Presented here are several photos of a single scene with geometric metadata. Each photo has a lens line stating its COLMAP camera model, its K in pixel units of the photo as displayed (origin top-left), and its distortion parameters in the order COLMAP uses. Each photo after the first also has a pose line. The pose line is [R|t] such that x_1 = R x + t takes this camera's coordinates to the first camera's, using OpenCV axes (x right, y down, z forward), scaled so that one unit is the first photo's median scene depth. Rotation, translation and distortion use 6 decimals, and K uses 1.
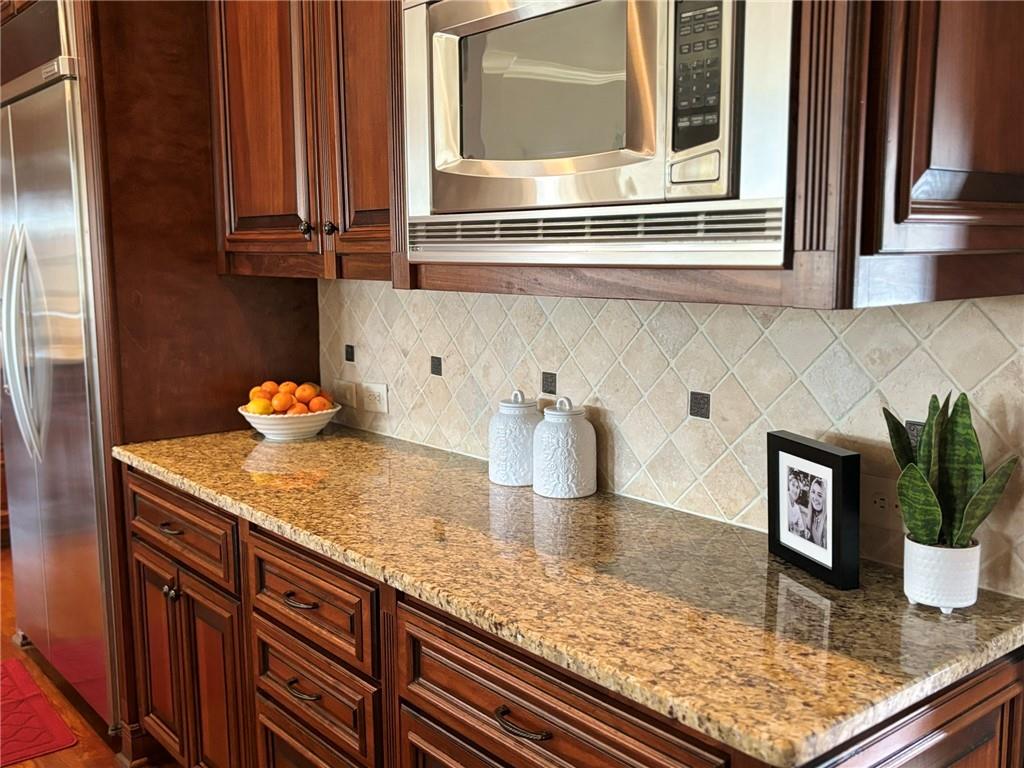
lens RADIAL K [[999.4, 0, 511.1], [0, 999.4, 392.6], [0, 0, 1]] dist [0.029326, 0.000000]
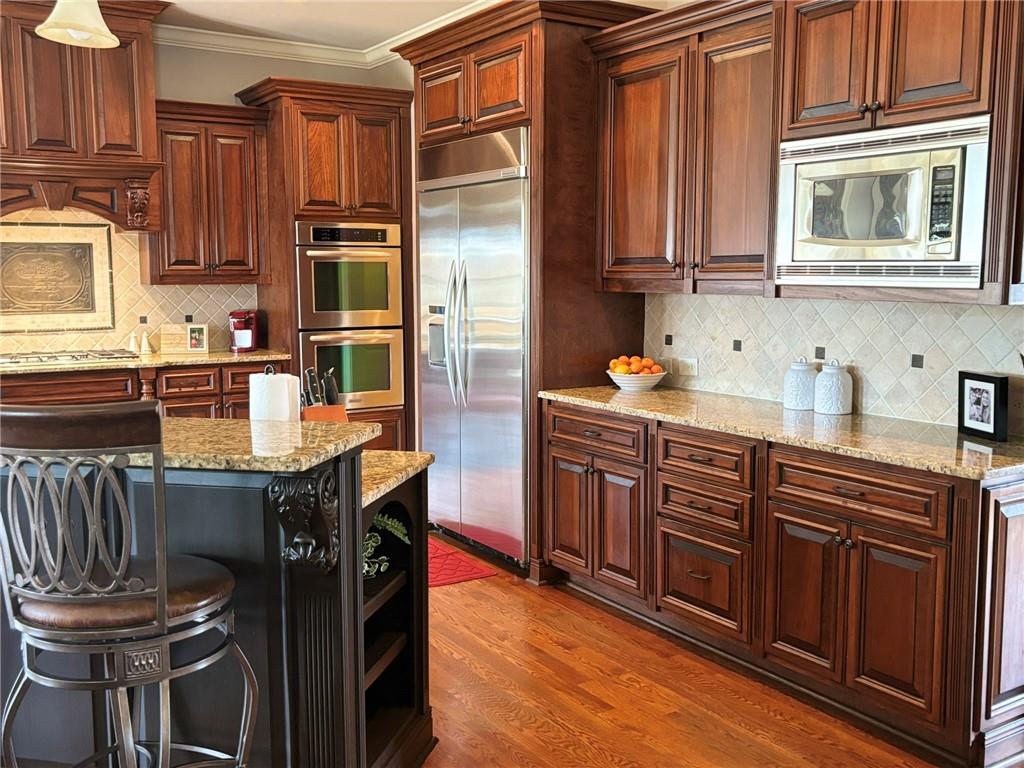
lens RADIAL K [[999.4, 0, 504.9], [0, 999.4, 381.1], [0, 0, 1]] dist [0.029326, 0.000000]
pose [[0.993160, 0.019810, -0.115071, -0.378897], [-0.023343, 0.999294, -0.029440, 0.128677], [0.114407, 0.031925, 0.992921, -1.007850]]
